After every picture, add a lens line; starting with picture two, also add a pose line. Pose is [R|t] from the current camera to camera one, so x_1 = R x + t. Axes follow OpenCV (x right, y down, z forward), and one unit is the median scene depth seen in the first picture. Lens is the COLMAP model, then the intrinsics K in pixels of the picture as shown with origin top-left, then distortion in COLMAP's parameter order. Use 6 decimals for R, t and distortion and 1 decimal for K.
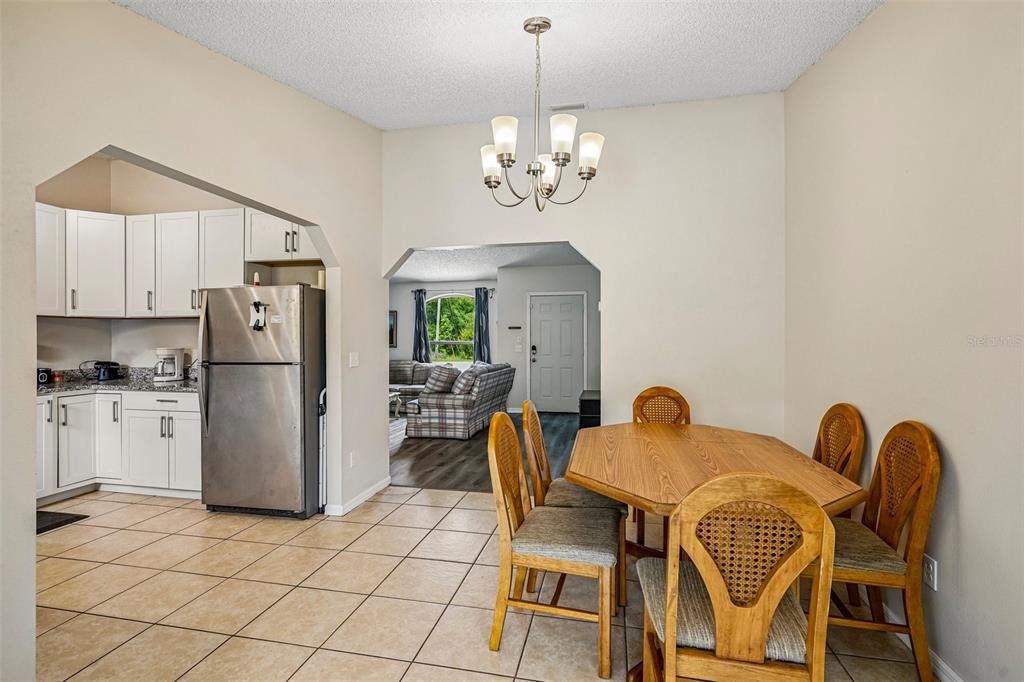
lens RADIAL K [[466.9, 0, 515.2], [0, 466.9, 338.7], [0, 0, 1]] dist [-0.003468, -0.000861]
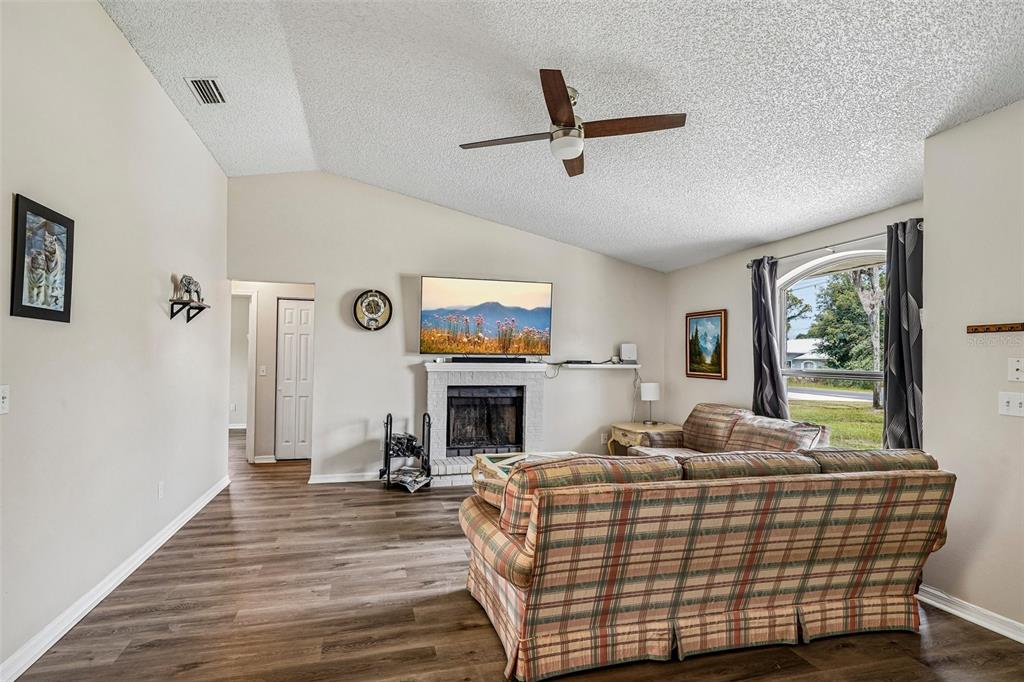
lens RADIAL K [[466.9, 0, 490.3], [0, 466.9, 366.8], [0, 0, 1]] dist [-0.003468, -0.000861]
pose [[0.420548, 0.019866, -0.907053, 0.260919], [-0.012553, 0.999792, 0.016077, -0.001381], [0.907183, 0.004625, 0.420710, 1.306811]]
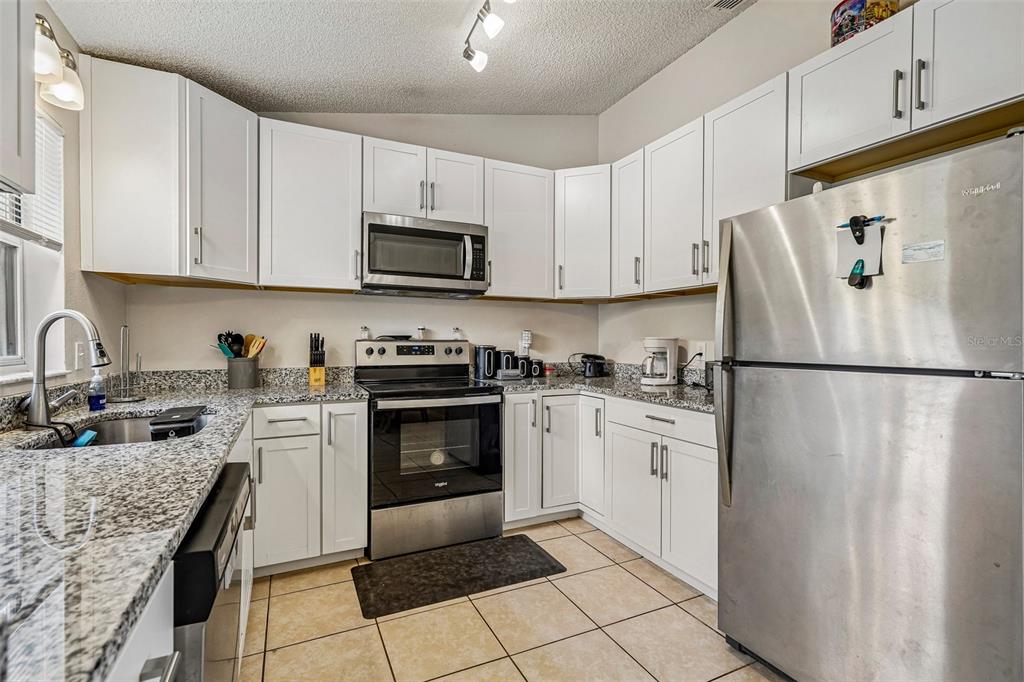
lens RADIAL K [[466.9, 0, 508.9], [0, 466.9, 342.0], [0, 0, 1]] dist [-0.003468, -0.000861]
pose [[0.602934, 0.009668, -0.797732, -0.339760], [-0.006150, 0.999953, 0.007470, 0.024002], [0.797767, 0.000402, 0.602966, 0.421462]]
